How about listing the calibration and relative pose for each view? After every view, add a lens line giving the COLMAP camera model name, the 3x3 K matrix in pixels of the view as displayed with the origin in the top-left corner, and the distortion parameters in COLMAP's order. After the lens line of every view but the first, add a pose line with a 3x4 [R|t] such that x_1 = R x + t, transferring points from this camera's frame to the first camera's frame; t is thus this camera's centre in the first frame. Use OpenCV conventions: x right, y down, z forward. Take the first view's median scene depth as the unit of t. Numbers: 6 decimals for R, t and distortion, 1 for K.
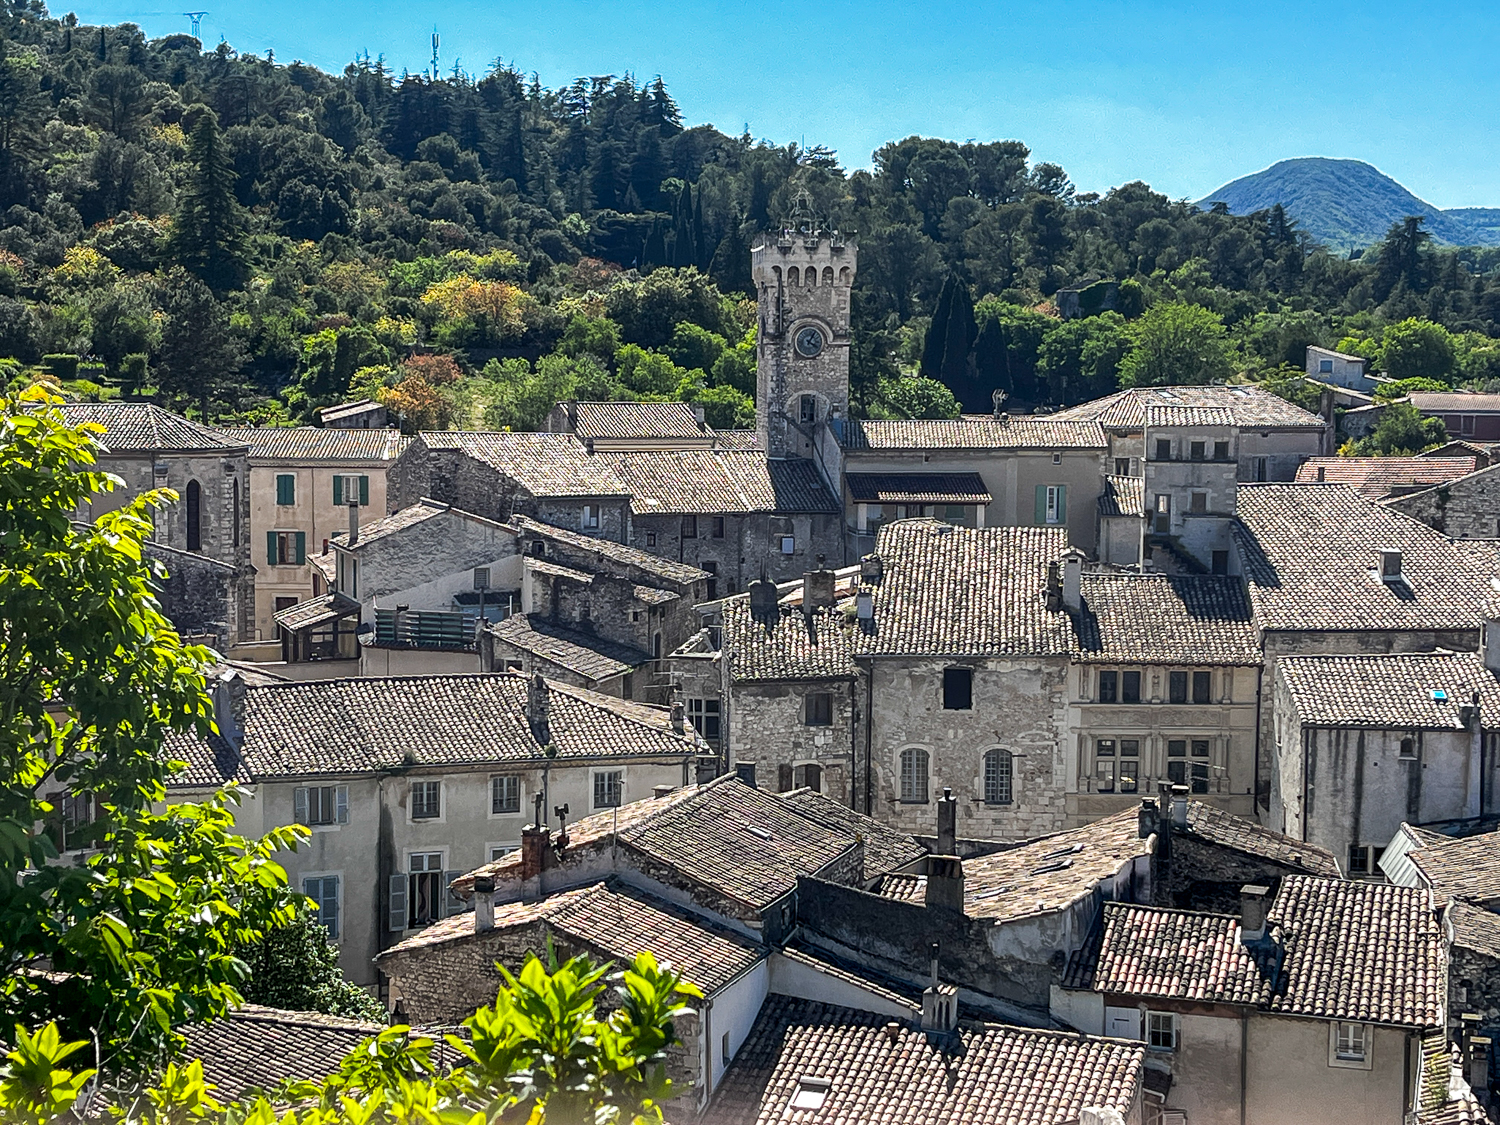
lens RADIAL K [[2410.7, 0, 742.5], [0, 2410.7, 599.6], [0, 0, 1]] dist [0.235170, -1.149546]
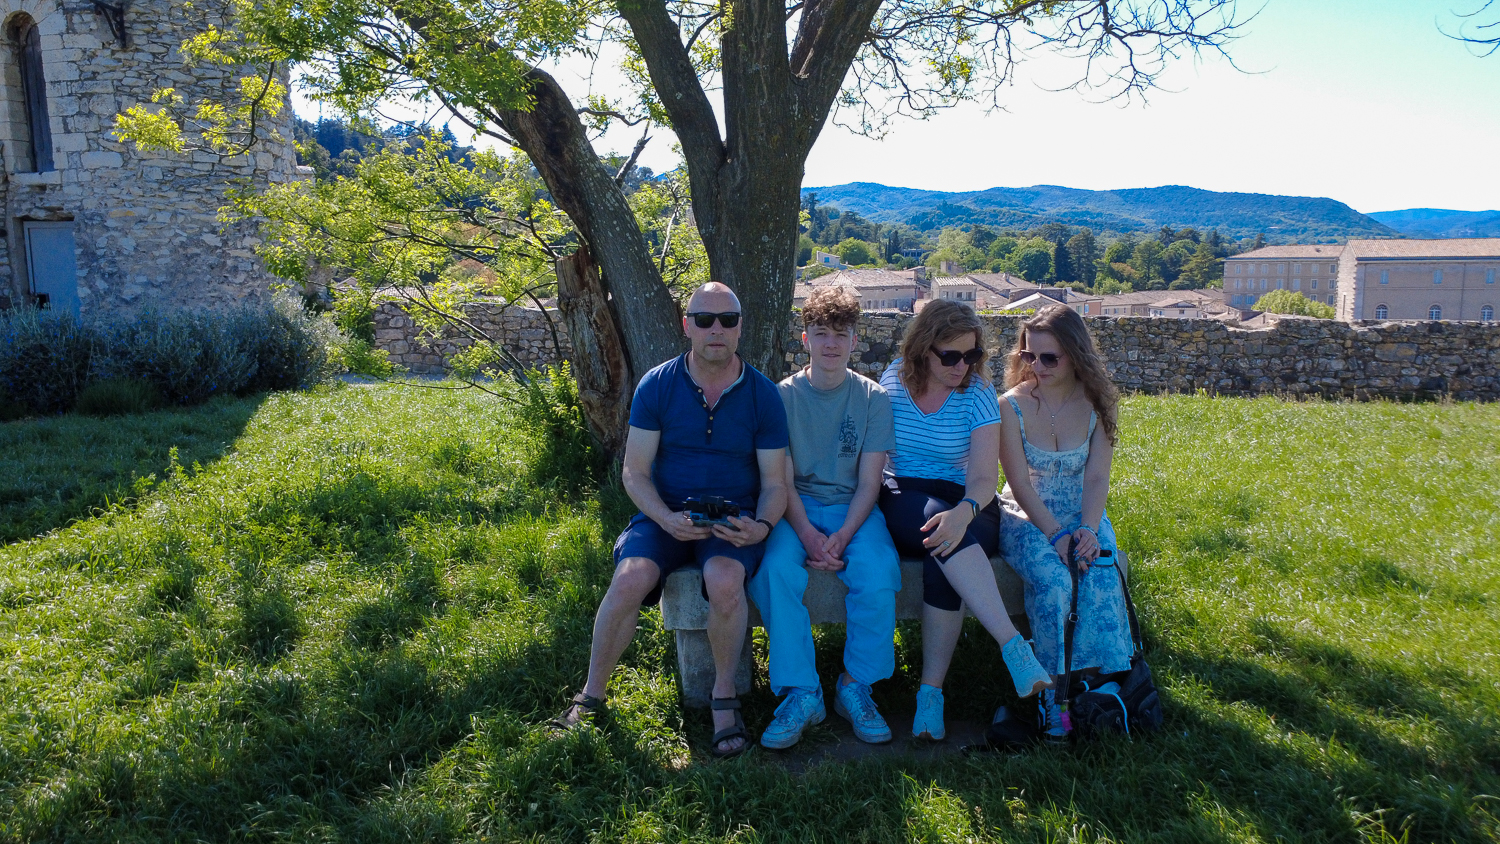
lens RADIAL K [[1142.0, 0, 750.0], [0, 1142.0, 422.0], [0, 0, 1]] dist [0.012546, 0.004431]
pose [[0.959190, -0.054344, 0.277492, -0.345333], [0.042067, 0.997862, 0.050009, -0.004448], [-0.279617, -0.036295, 0.959425, 0.002405]]
